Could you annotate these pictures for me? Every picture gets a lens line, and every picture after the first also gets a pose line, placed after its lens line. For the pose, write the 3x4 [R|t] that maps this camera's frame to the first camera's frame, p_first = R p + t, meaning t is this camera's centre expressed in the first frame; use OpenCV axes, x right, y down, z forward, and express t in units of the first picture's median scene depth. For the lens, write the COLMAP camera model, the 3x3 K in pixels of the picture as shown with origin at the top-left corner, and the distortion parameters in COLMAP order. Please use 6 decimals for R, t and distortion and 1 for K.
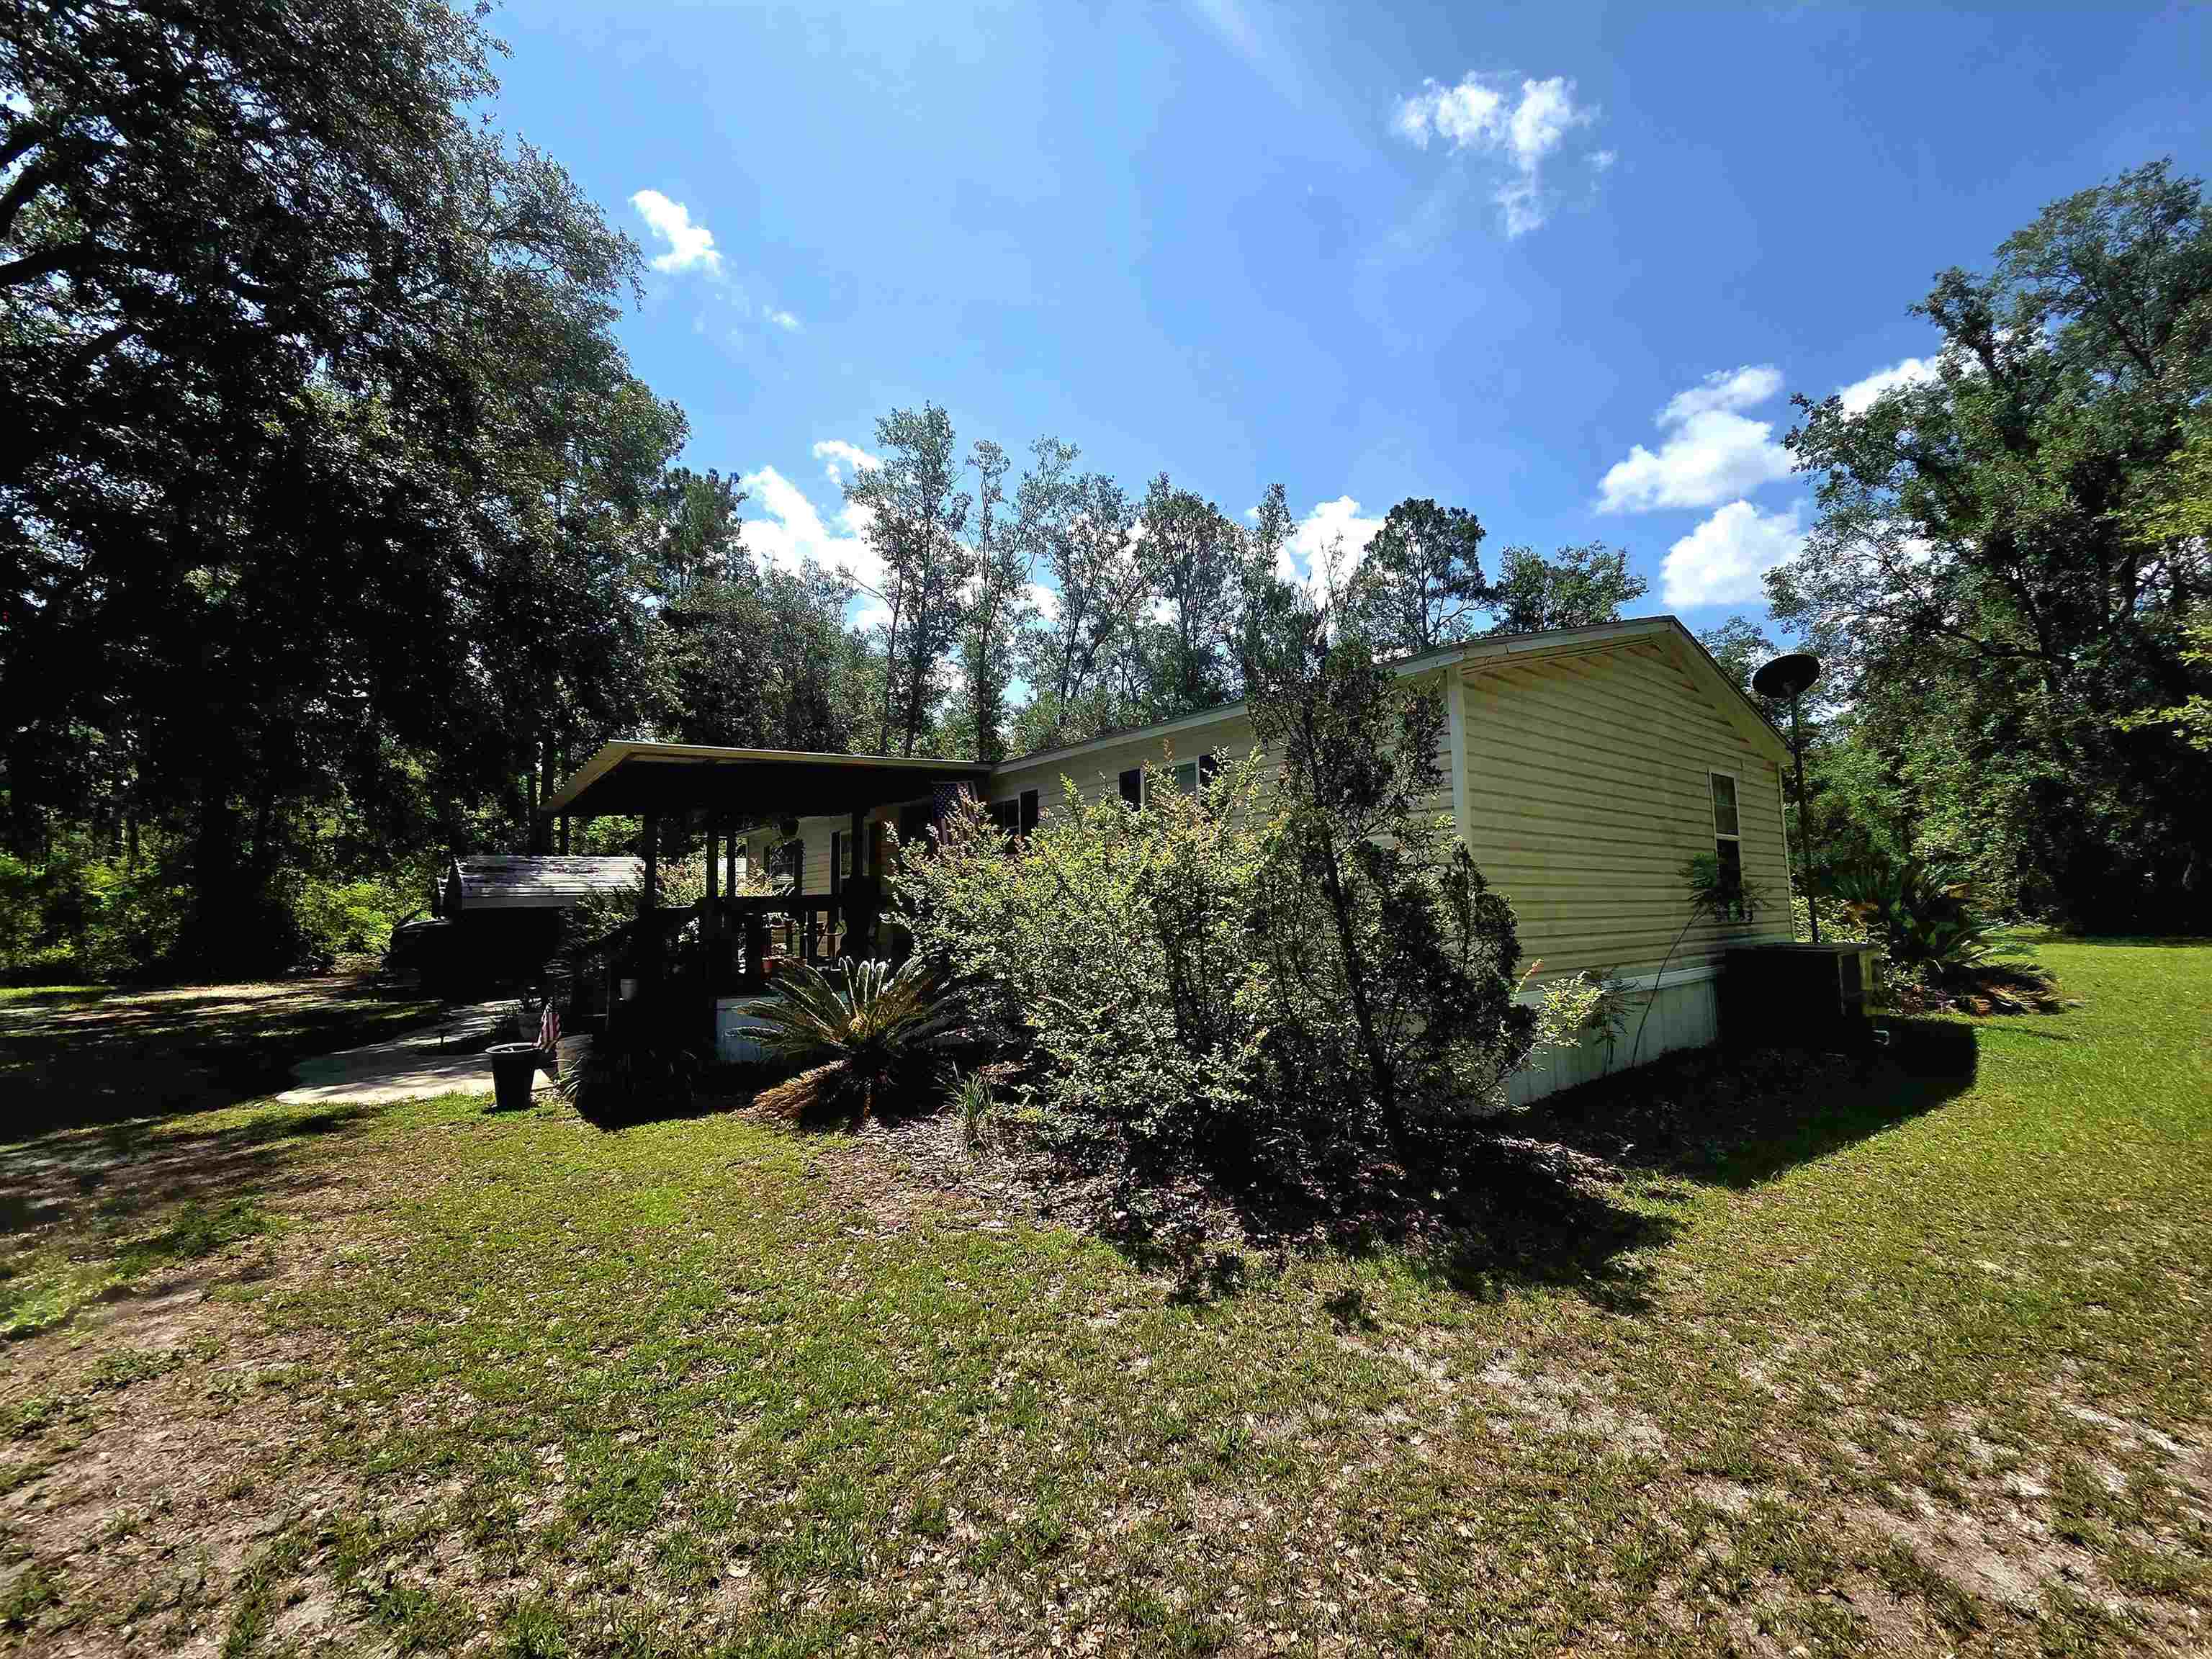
lens RADIAL K [[906.2, 0, 1115.8], [0, 906.2, 825.2], [0, 0, 1]] dist [0.003915, -0.000123]
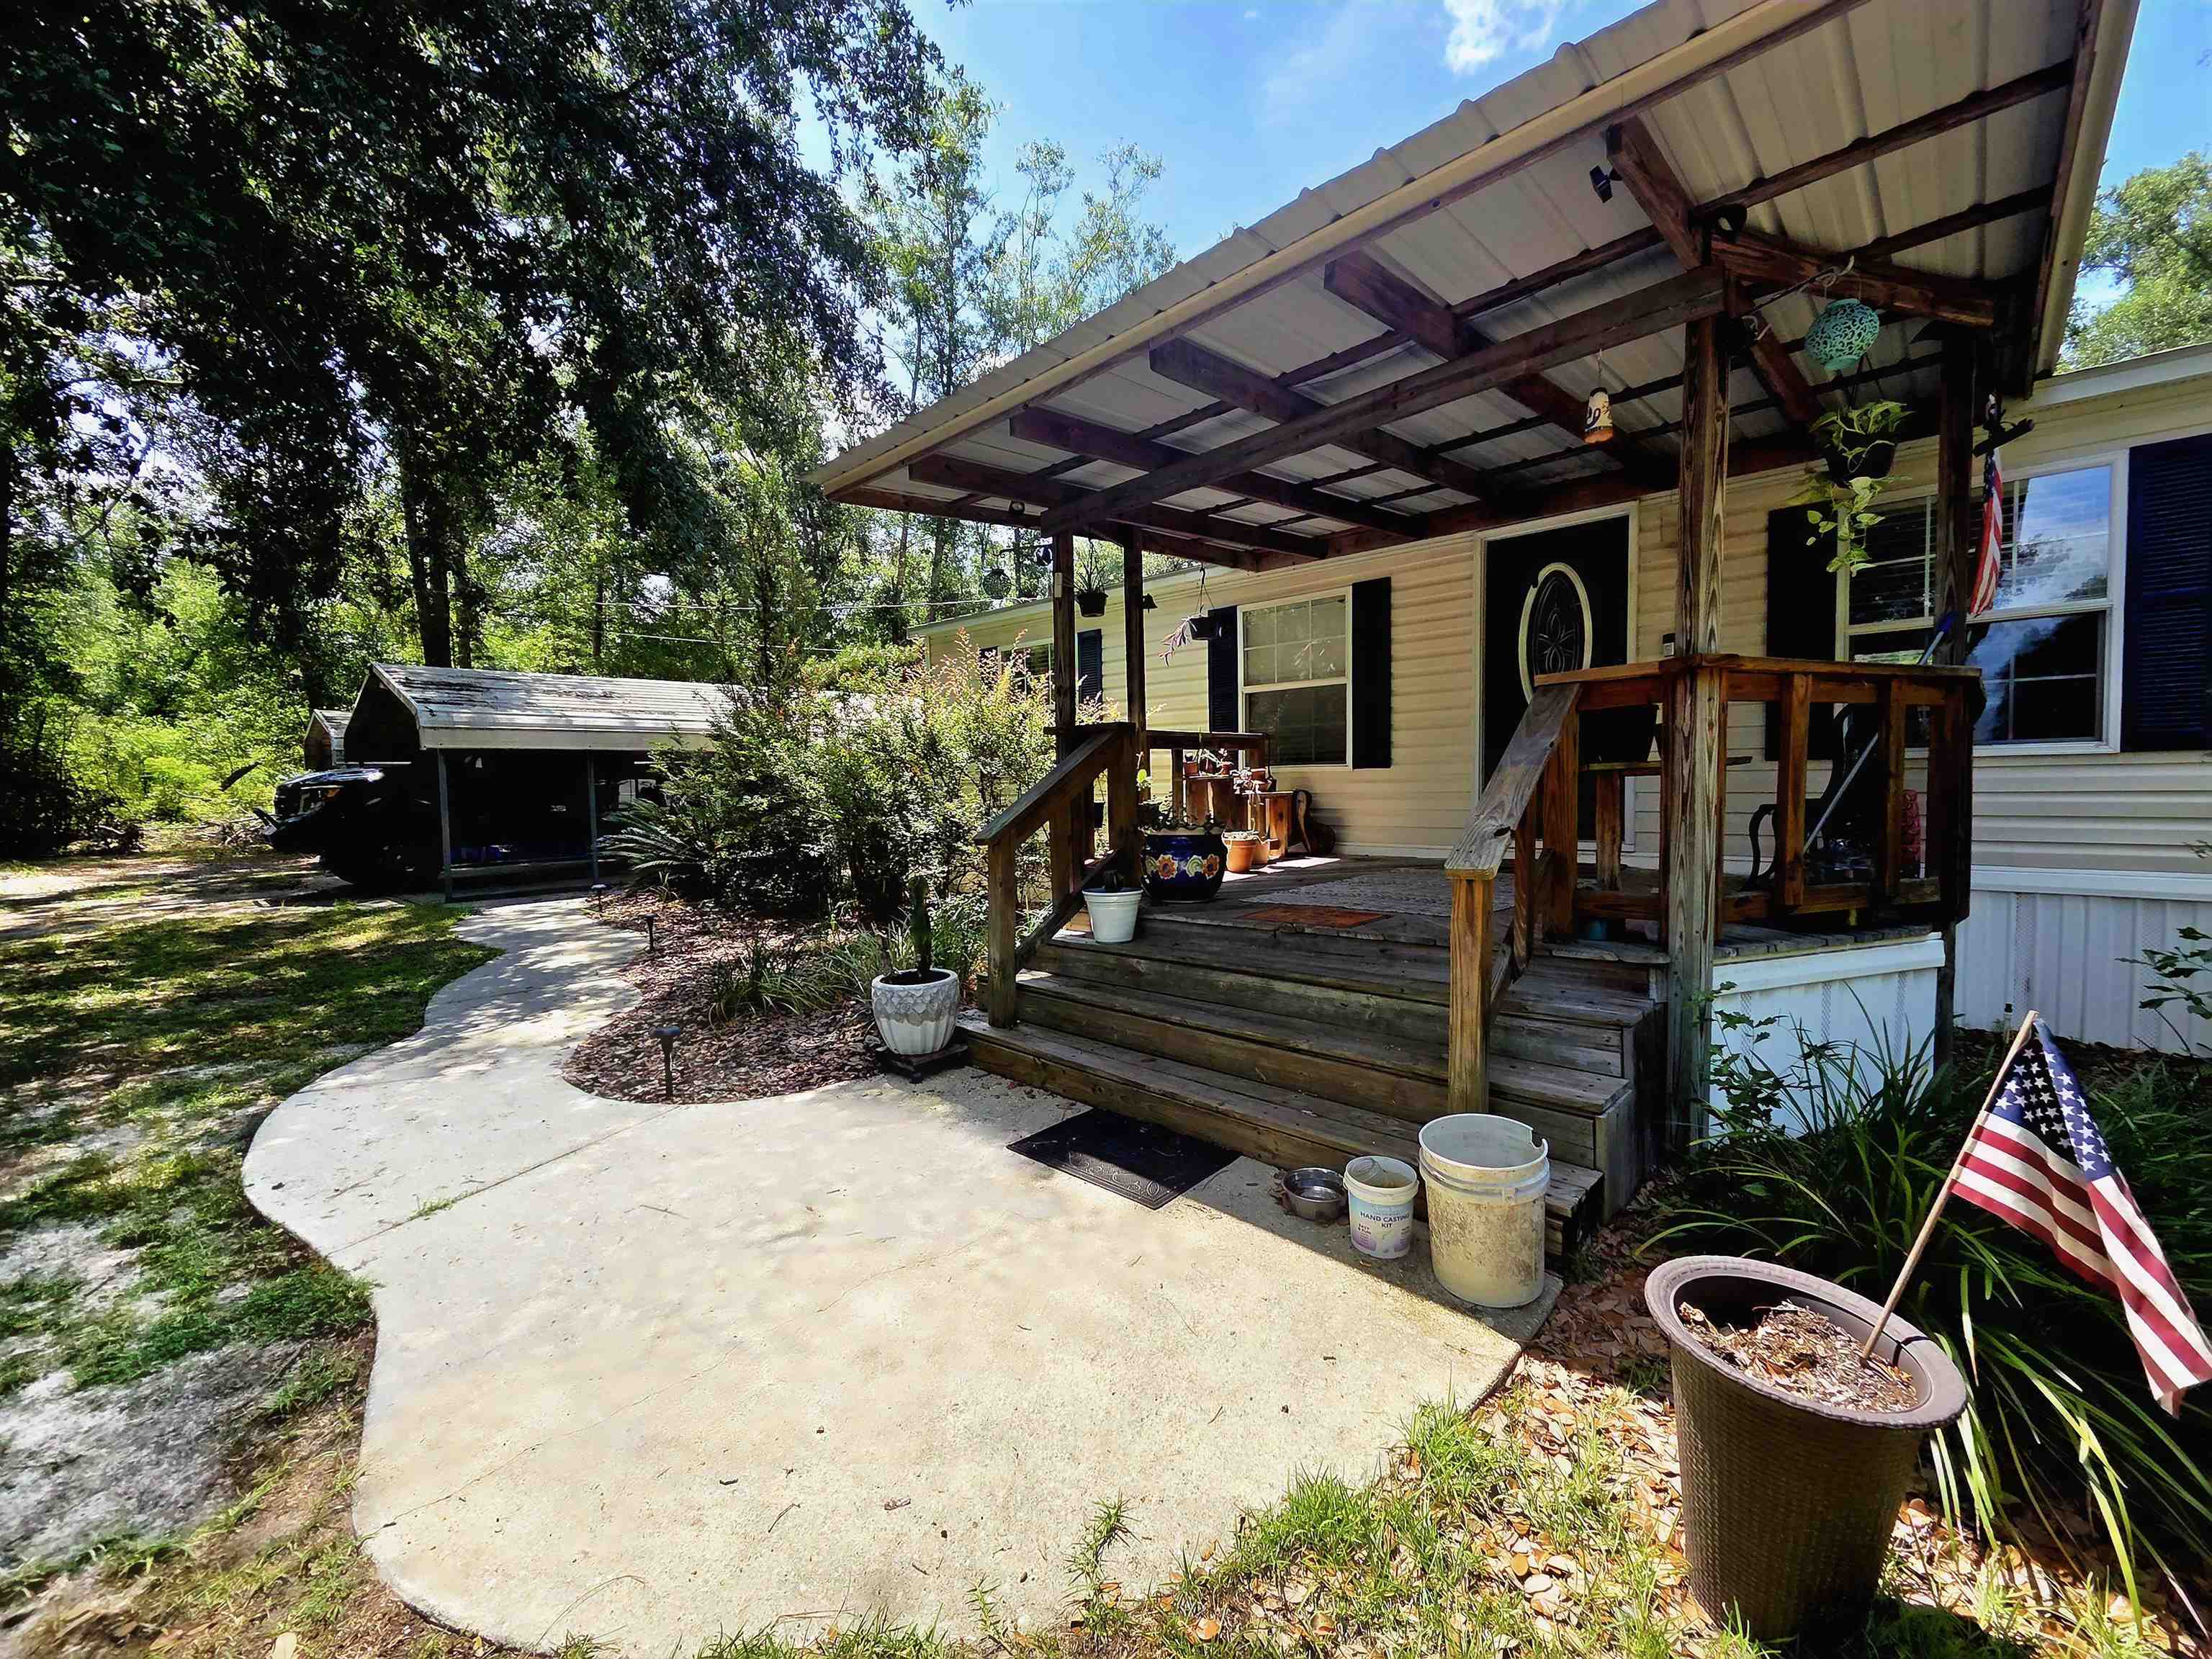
lens RADIAL K [[906.2, 0, 1116.6], [0, 906.2, 829.0], [0, 0, 1]] dist [0.003915, -0.000123]
pose [[0.990714, 0.000787, 0.135957, -0.234139], [-0.019659, 0.990304, 0.137519, 0.038397], [-0.134530, -0.138915, 0.981124, 0.239167]]
